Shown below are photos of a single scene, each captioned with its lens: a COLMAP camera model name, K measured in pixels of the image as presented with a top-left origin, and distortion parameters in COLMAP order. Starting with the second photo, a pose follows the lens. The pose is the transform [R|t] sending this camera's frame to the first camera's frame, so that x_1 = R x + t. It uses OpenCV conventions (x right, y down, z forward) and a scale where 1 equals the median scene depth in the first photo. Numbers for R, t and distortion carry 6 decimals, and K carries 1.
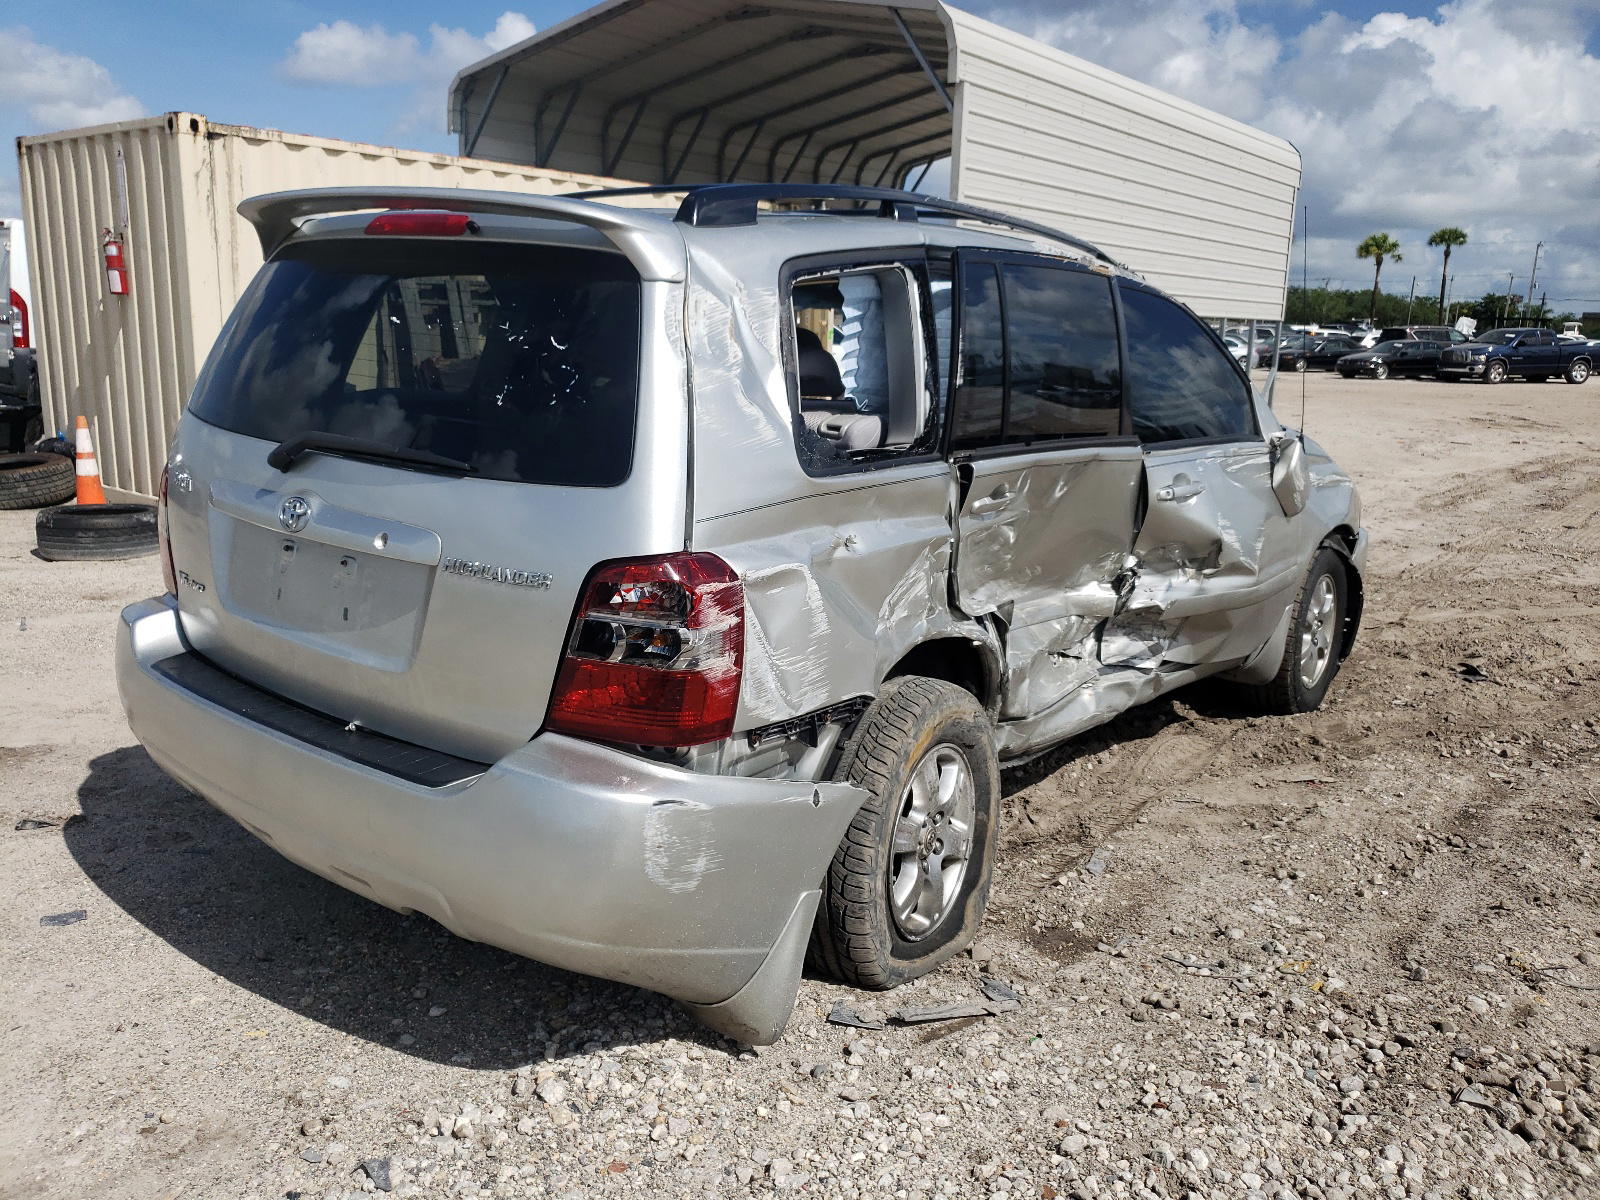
lens RADIAL K [[1256.0, 0, 800.0], [0, 1256.0, 600.0], [0, 0, 1]] dist [0.001399, 0.004040]
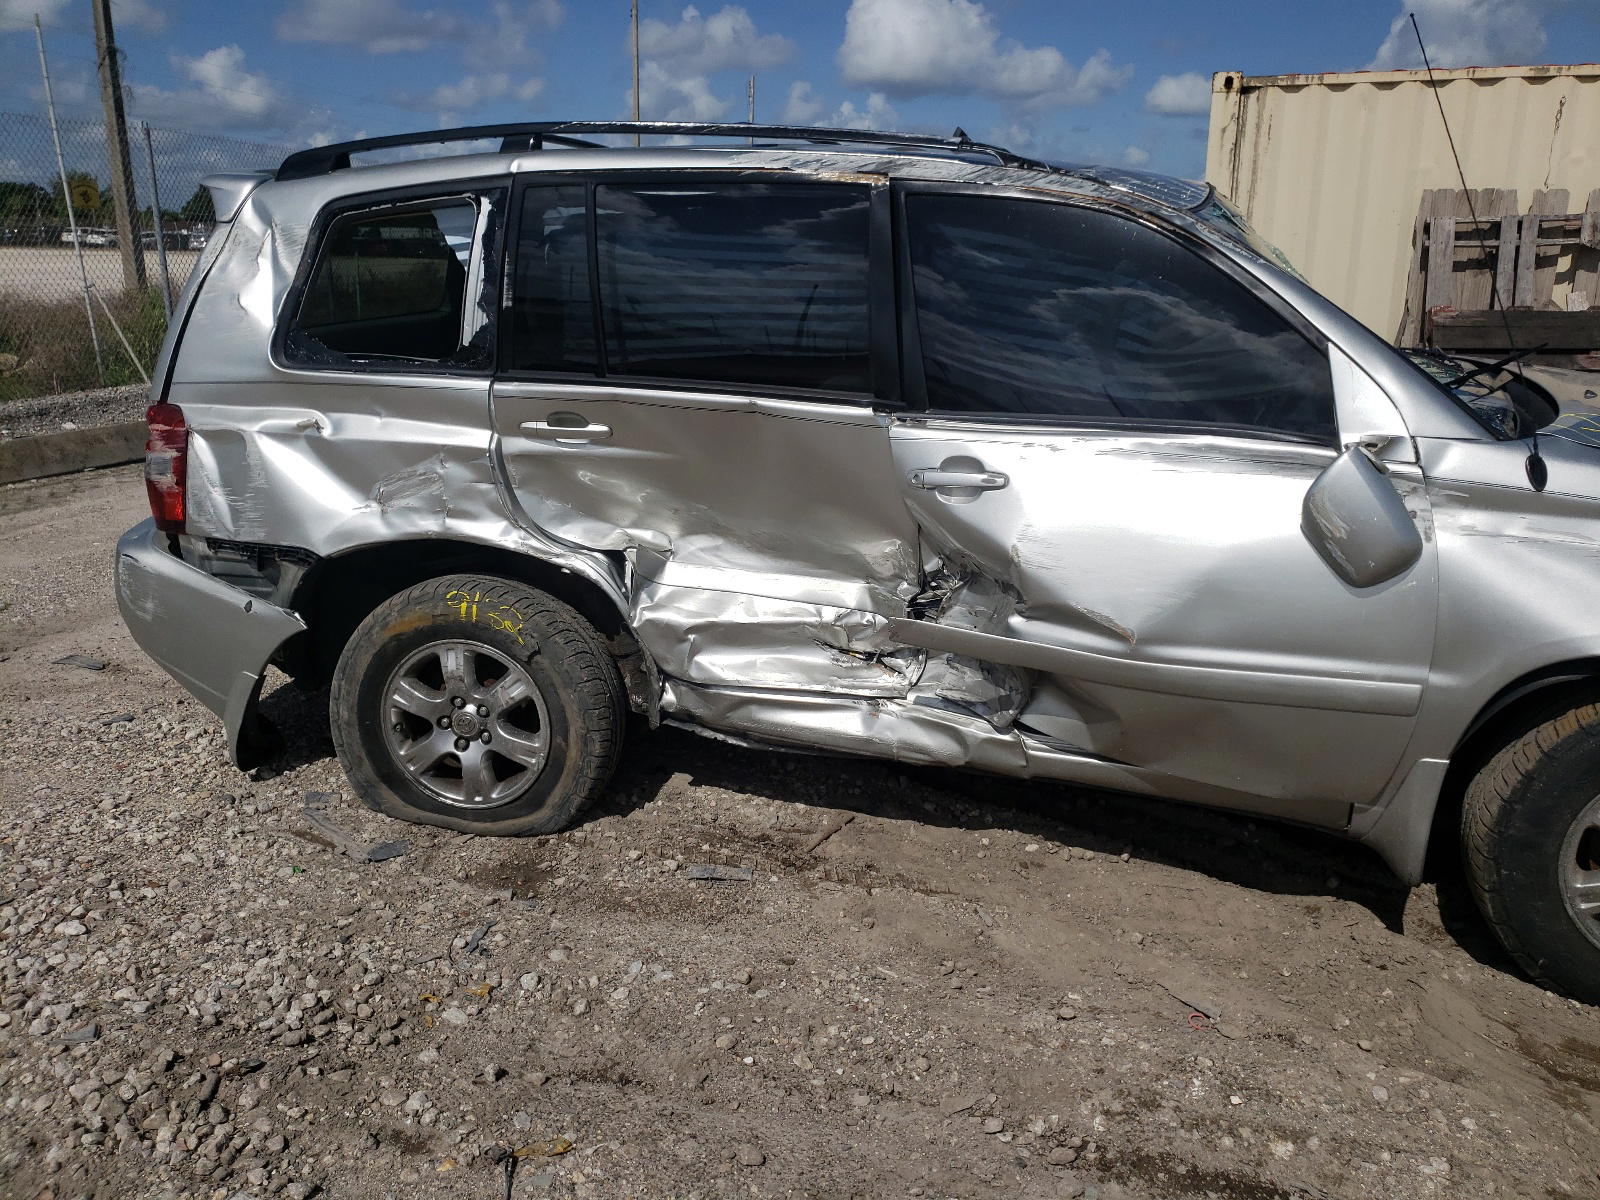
lens RADIAL K [[1221.4, 0, 800.0], [0, 1221.4, 600.0], [0, 0, 1]] dist [0.000925, 0.013742]
pose [[0.374885, 0.230891, -0.897859, 0.414692], [-0.196284, 0.966301, 0.166537, -0.053789], [0.906054, 0.113803, 0.407573, 0.293818]]
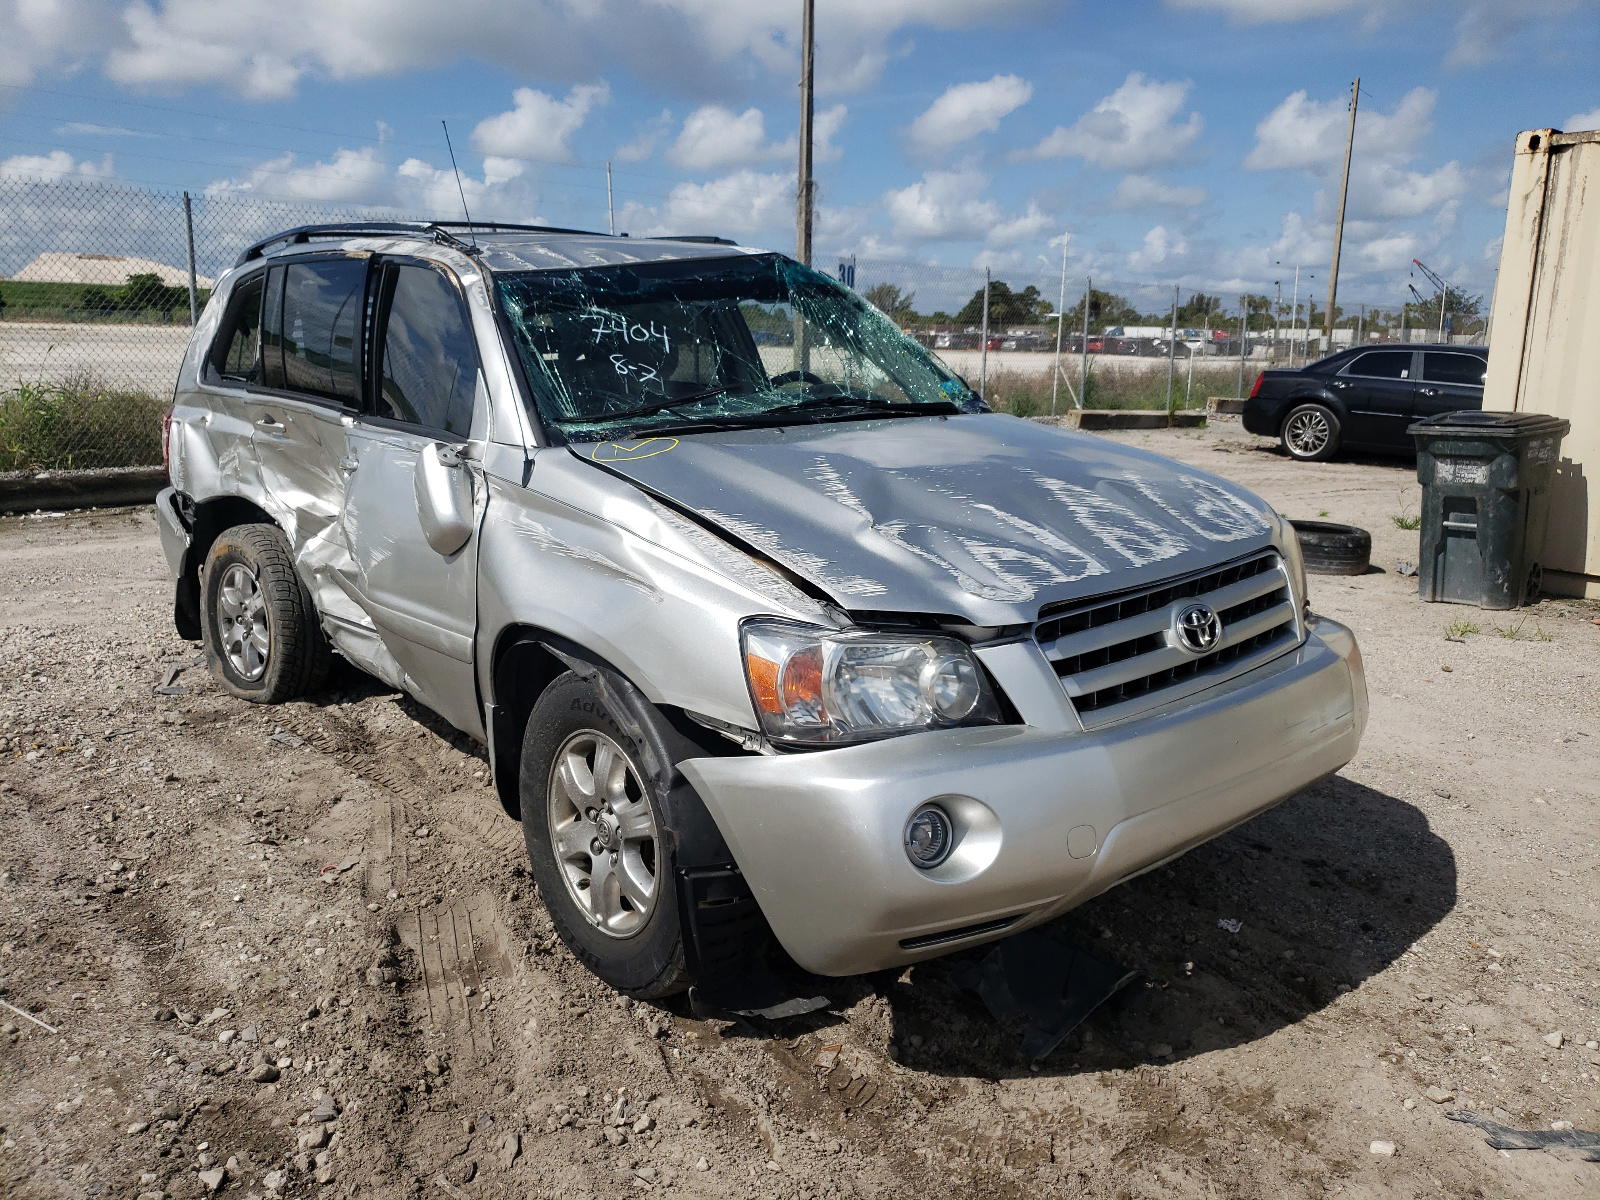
lens RADIAL K [[1221.4, 0, 800.0], [0, 1221.4, 600.0], [0, 0, 1]] dist [0.000925, 0.013742]
pose [[-0.190793, 0.172049, -0.966435, 0.545372], [-0.232537, 0.948577, 0.214777, -0.126390], [0.953690, 0.265710, -0.140974, 0.697759]]
